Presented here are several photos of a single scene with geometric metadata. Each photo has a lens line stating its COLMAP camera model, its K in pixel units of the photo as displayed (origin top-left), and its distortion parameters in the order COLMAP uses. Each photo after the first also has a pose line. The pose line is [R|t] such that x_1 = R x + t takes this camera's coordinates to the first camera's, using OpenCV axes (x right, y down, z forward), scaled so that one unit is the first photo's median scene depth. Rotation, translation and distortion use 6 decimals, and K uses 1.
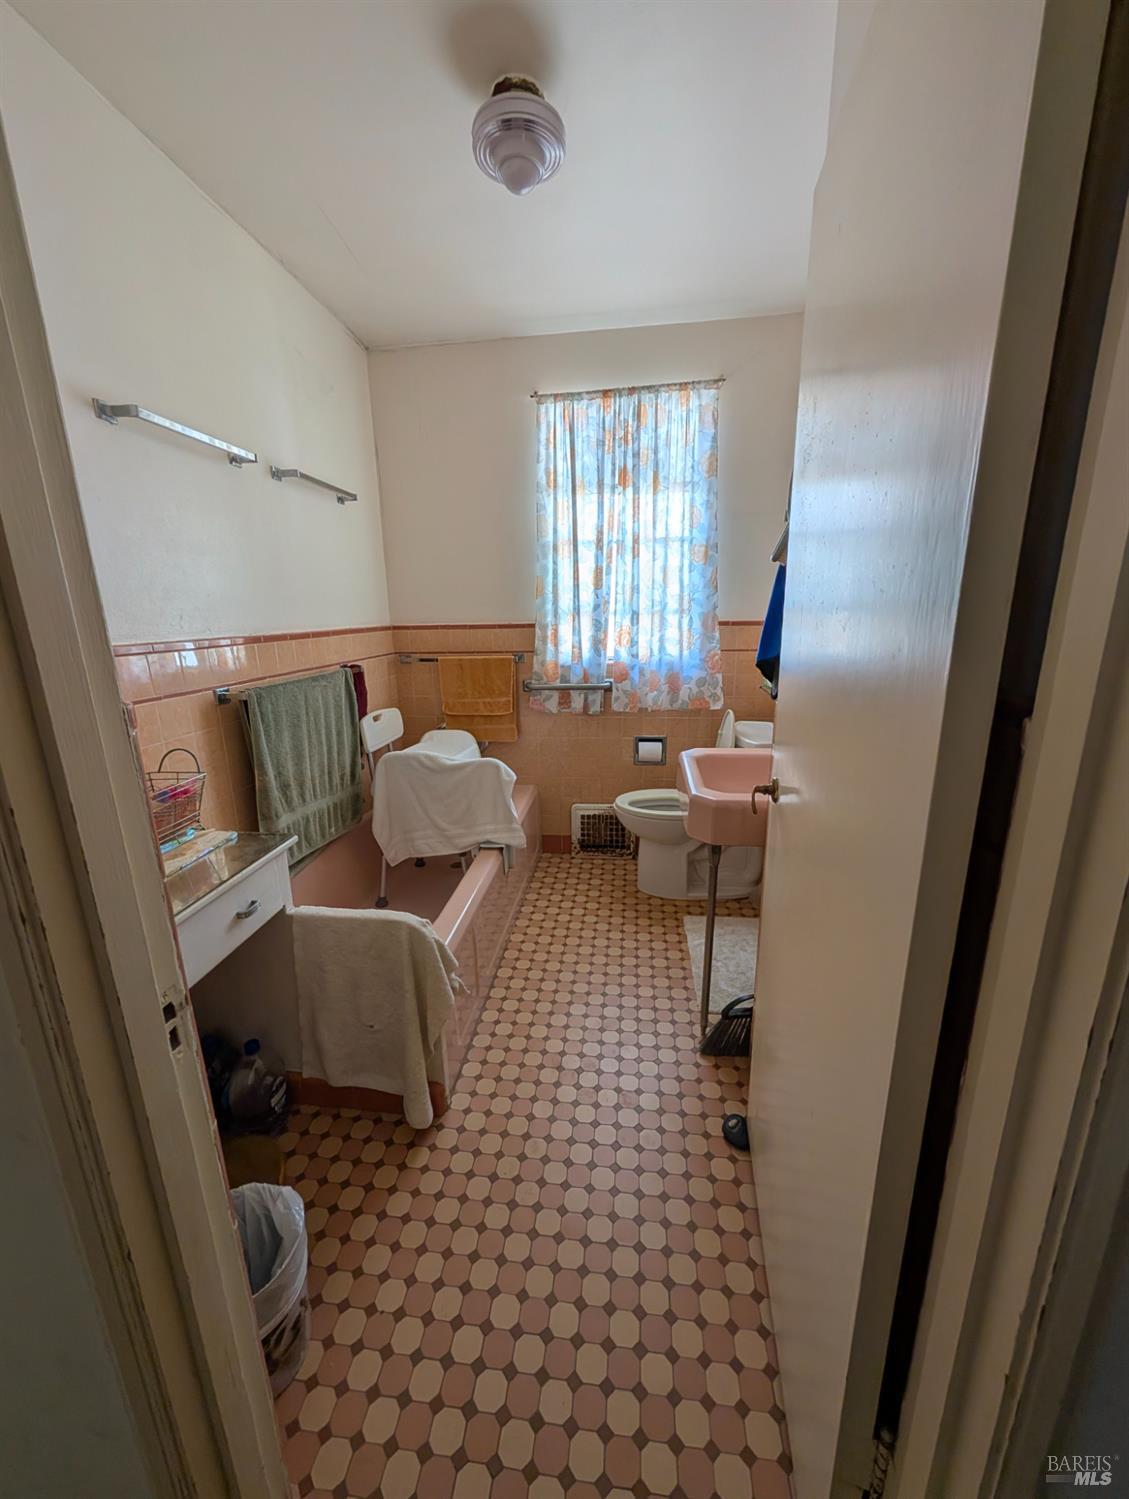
lens RADIAL K [[570.3, 0, 564.1], [0, 570.3, 746.5], [0, 0, 1]] dist [-0.000451, 0.000923]
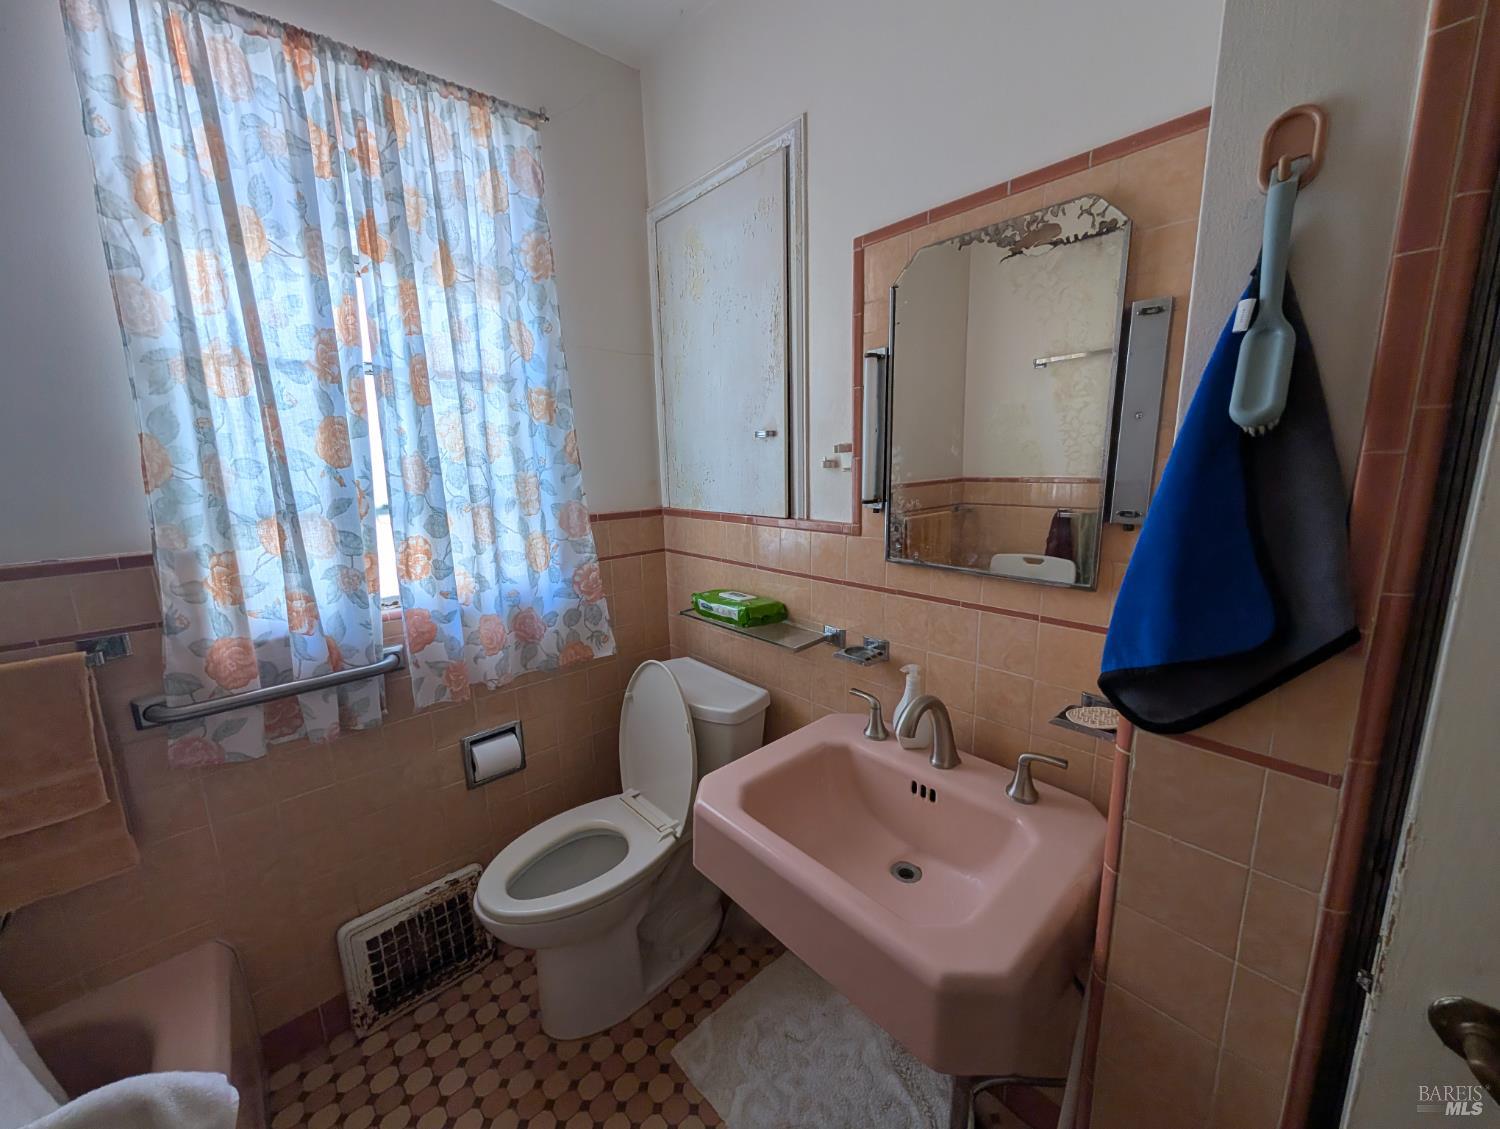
lens RADIAL K [[570.7, 0, 746.8], [0, 570.7, 564.8], [0, 0, 1]] dist [-0.000451, 0.000923]
pose [[0.656709, -0.138754, 0.741270, -0.076969], [0.197198, 0.980324, 0.008798, -0.138616], [-0.727906, 0.140399, 0.671150, 0.465438]]
